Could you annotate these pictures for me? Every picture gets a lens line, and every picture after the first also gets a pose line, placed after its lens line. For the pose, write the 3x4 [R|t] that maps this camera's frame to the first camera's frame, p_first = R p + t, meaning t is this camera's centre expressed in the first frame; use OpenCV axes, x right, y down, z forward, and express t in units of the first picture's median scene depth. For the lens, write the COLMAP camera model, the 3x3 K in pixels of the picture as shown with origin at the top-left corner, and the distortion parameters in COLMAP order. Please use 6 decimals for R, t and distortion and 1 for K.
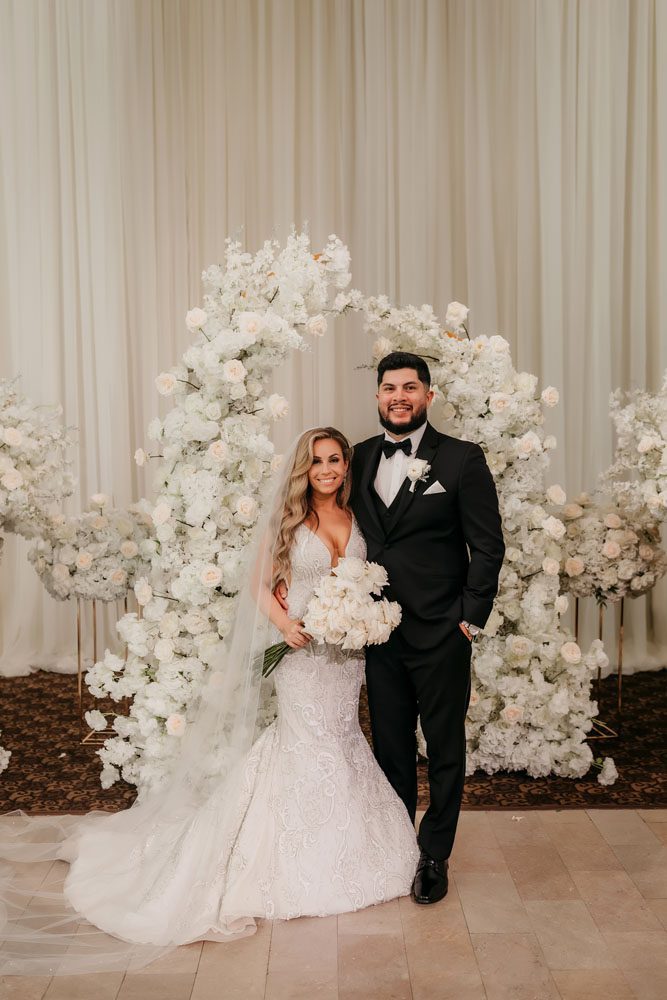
lens RADIAL K [[941.7, 0, 333.5], [0, 941.7, 500.0], [0, 0, 1]] dist [0.001866, 0.000665]
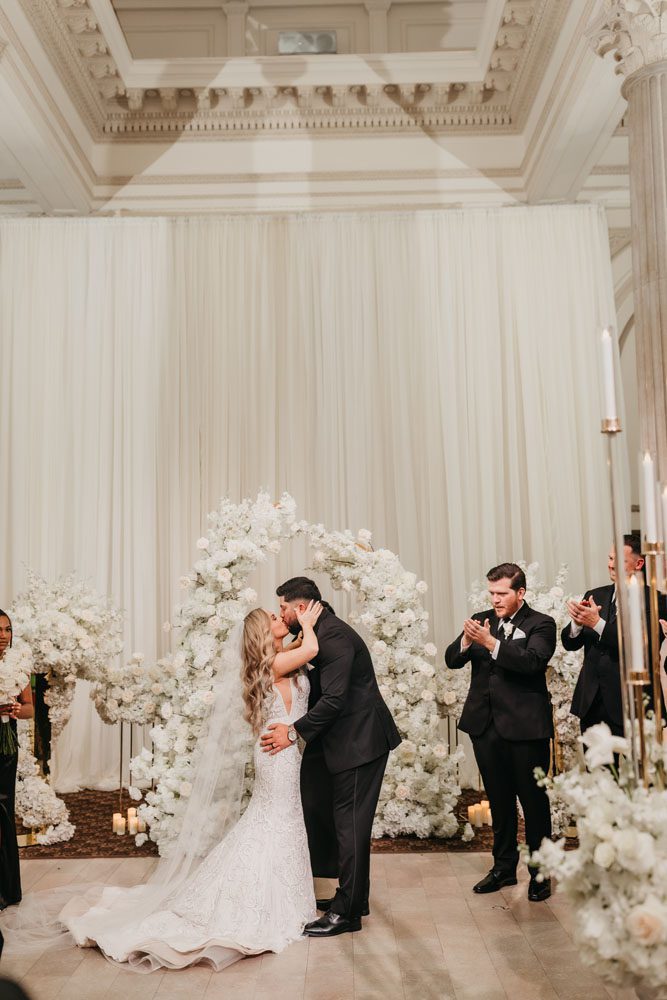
lens RADIAL K [[941.7, 0, 333.5], [0, 941.7, 500.0], [0, 0, 1]] dist [0.001866, 0.000665]
pose [[0.999827, -0.011073, -0.014933, 0.102985], [0.008088, 0.982357, -0.186839, 0.042776], [0.016738, 0.186686, 0.982277, -0.598758]]
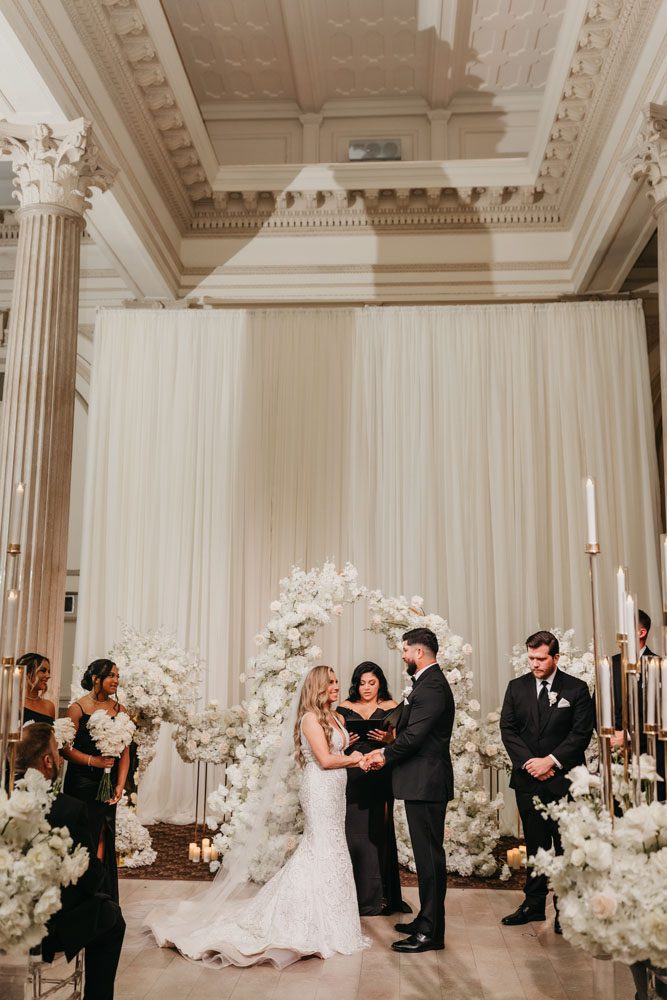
lens RADIAL K [[934.7, 0, 333.5], [0, 934.7, 500.0], [0, 0, 1]] dist [0.008600, -0.009852]
pose [[0.997118, 0.007862, -0.075459, 0.104703], [-0.025711, 0.970779, -0.238596, 0.046775], [0.071378, 0.239848, 0.968183, -0.814967]]
